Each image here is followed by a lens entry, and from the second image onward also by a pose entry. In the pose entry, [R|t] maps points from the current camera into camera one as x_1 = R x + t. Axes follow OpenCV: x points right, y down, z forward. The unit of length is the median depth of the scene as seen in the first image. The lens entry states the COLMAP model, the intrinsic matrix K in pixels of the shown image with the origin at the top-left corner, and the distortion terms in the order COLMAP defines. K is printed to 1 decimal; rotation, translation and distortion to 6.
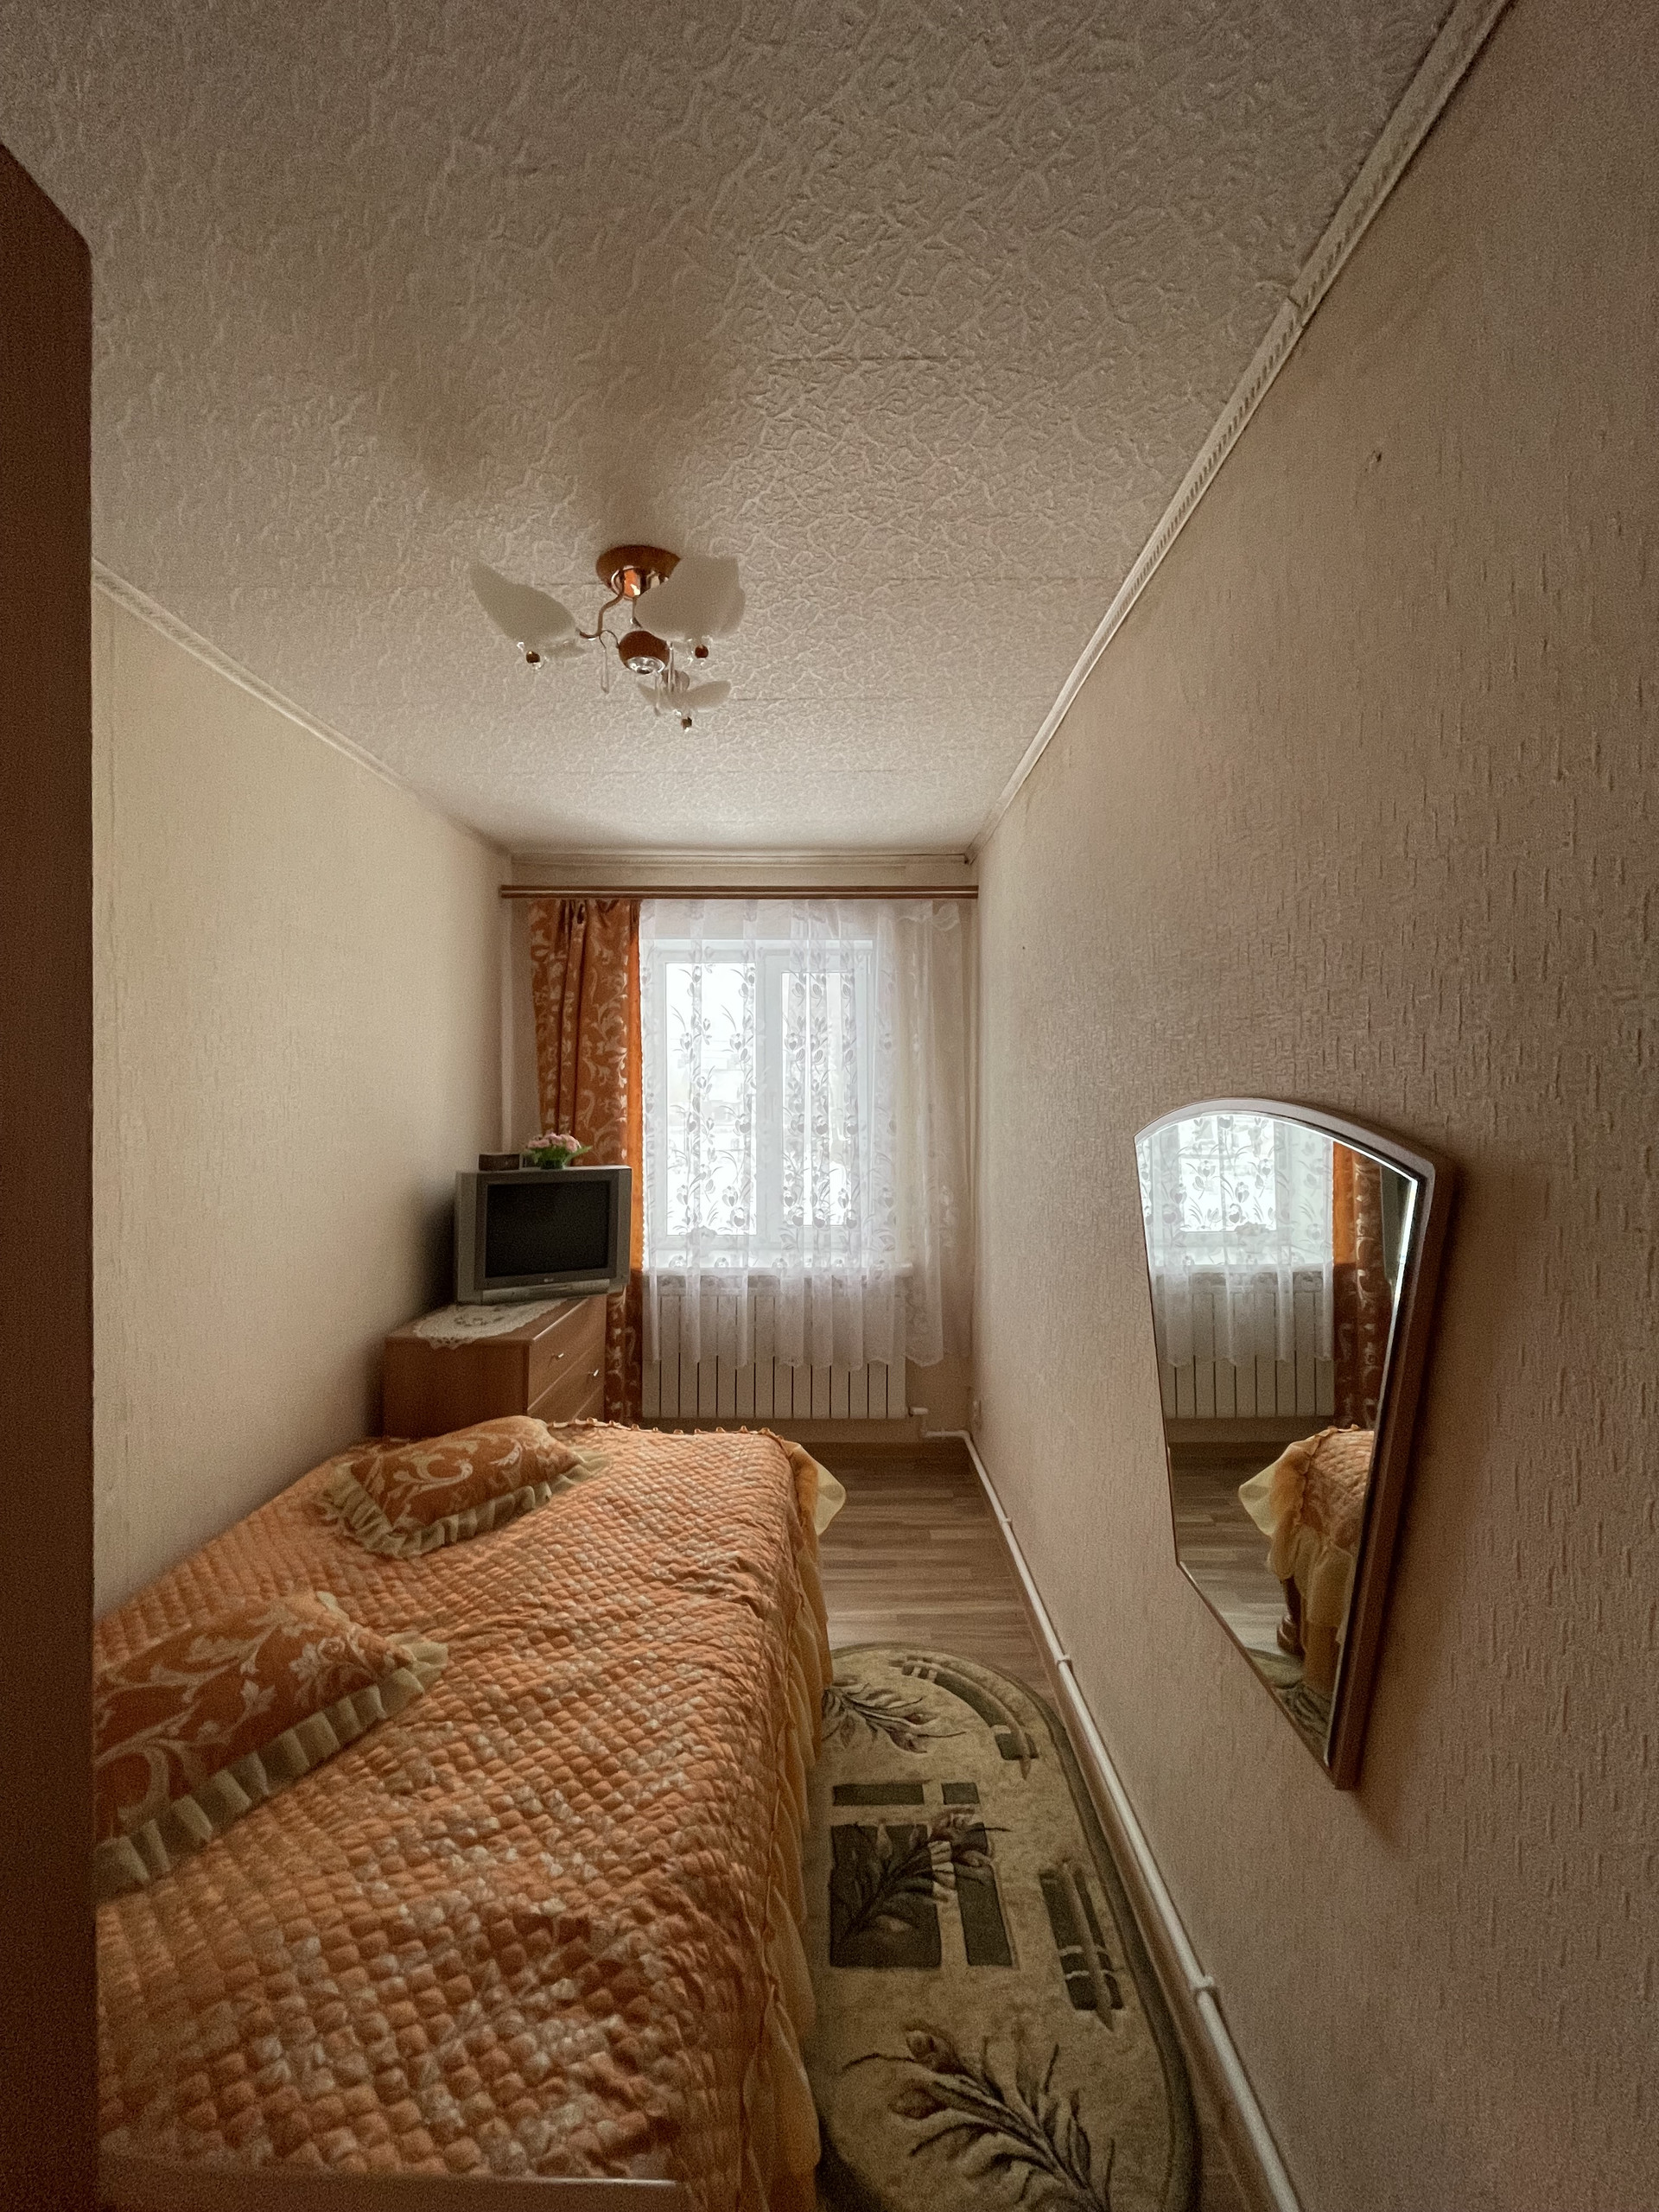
lens RADIAL K [[885.3, 0, 826.4], [0, 885.3, 1103.0], [0, 0, 1]] dist [0.002143, -0.003188]
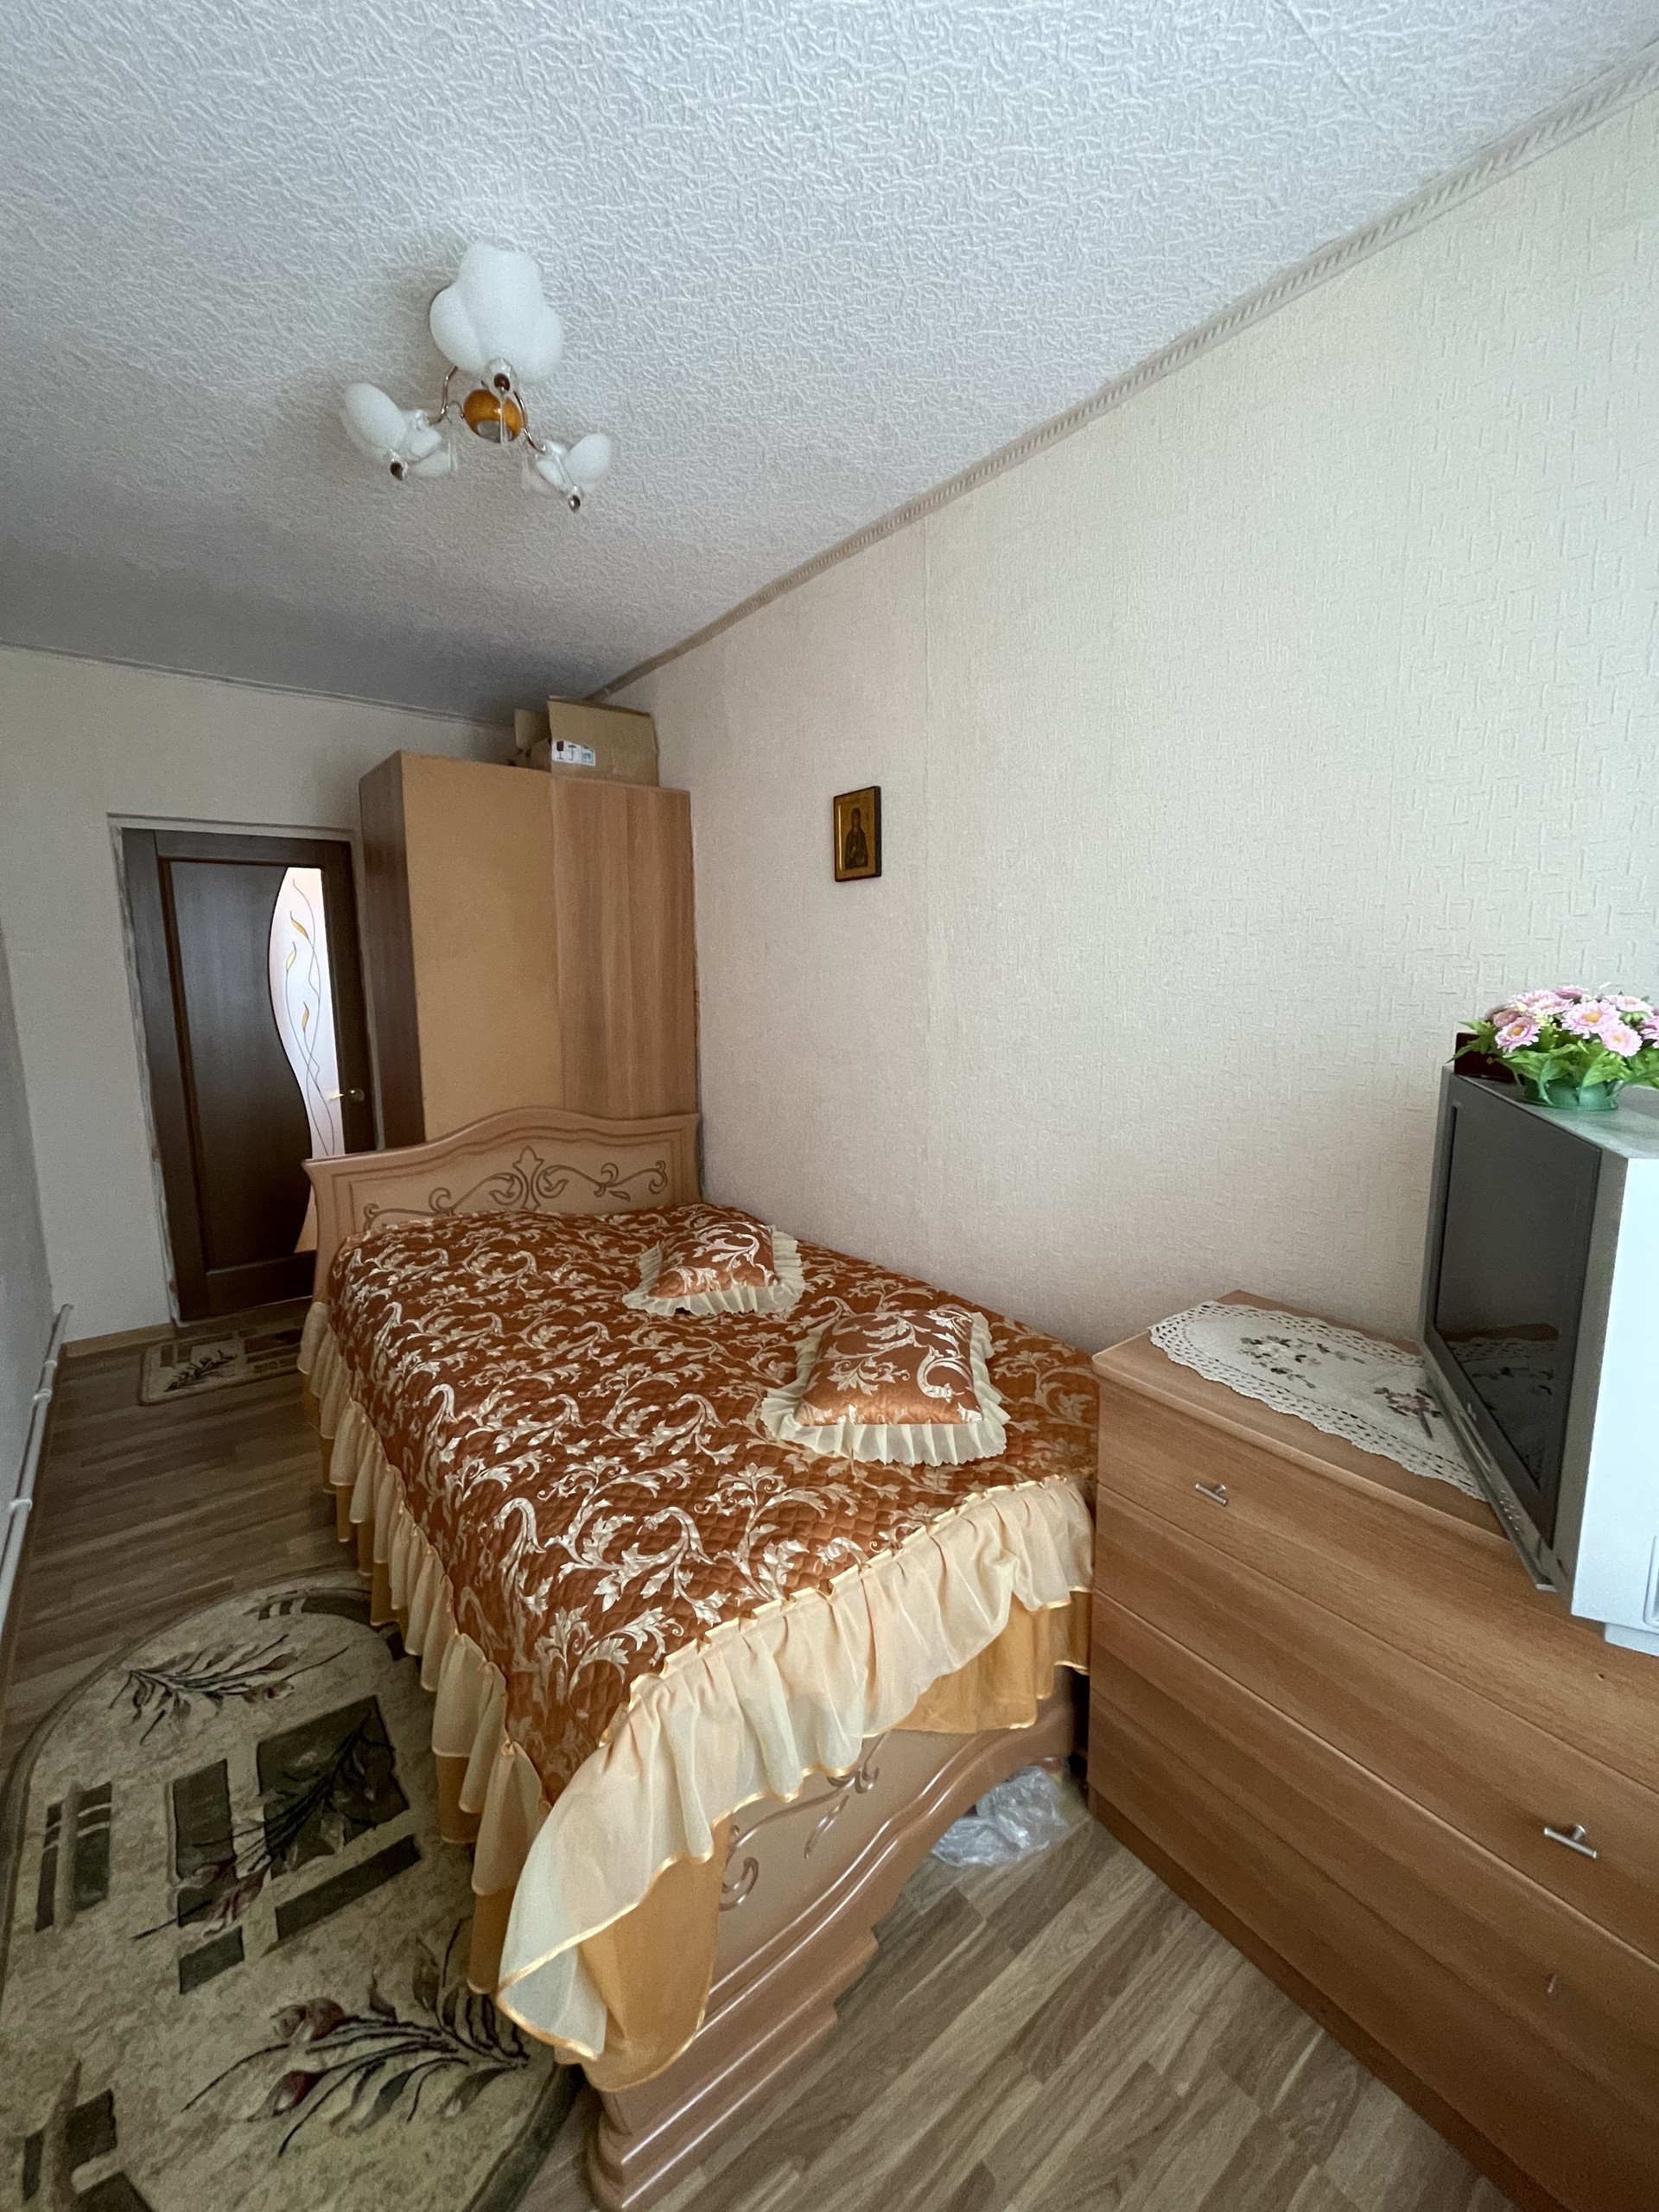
lens RADIAL K [[885.3, 0, 836.8], [0, 885.3, 1098.1], [0, 0, 1]] dist [0.002143, -0.003188]
pose [[-0.789787, 0.097268, -0.605620, 0.080045], [0.004246, 0.988190, 0.153174, 0.031281], [0.613366, 0.118403, -0.780873, 1.164812]]
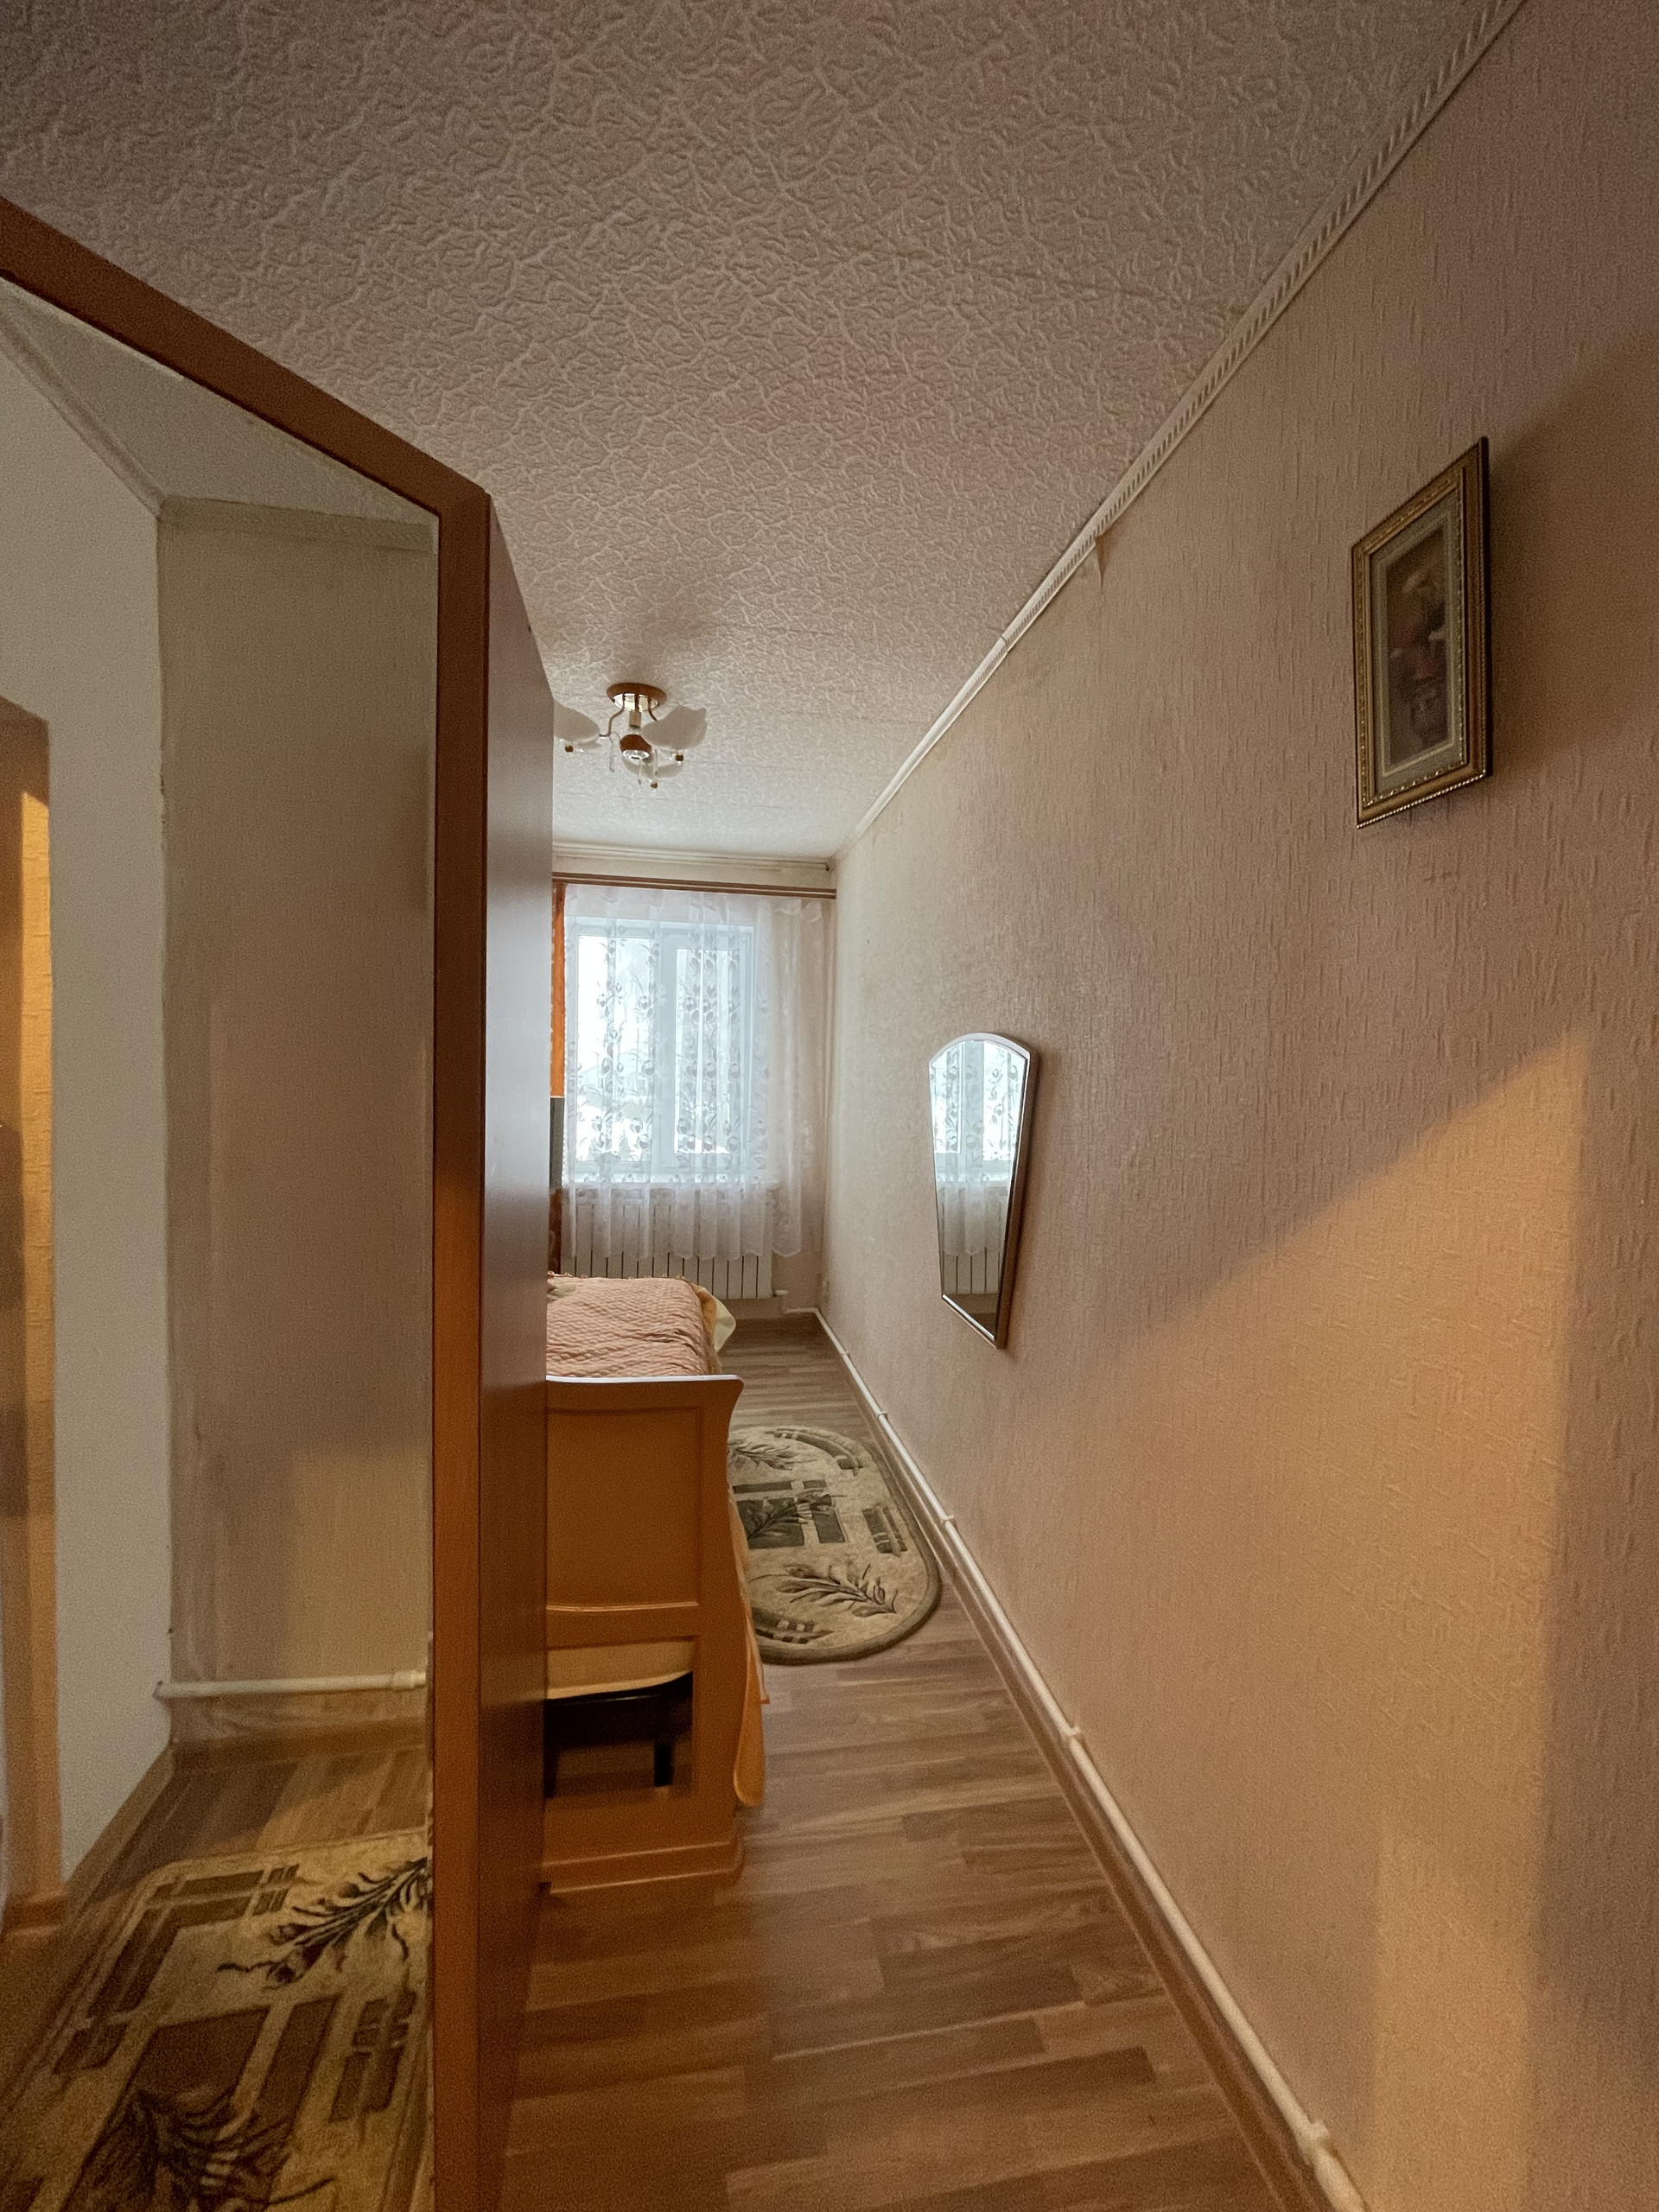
lens RADIAL K [[885.3, 0, 831.4], [0, 885.3, 1105.3], [0, 0, 1]] dist [0.002143, -0.003188]
pose [[0.984193, 0.017763, 0.176209, -0.073192], [-0.023164, 0.999321, 0.028643, 0.043091], [-0.175580, -0.032272, 0.983936, -0.357029]]
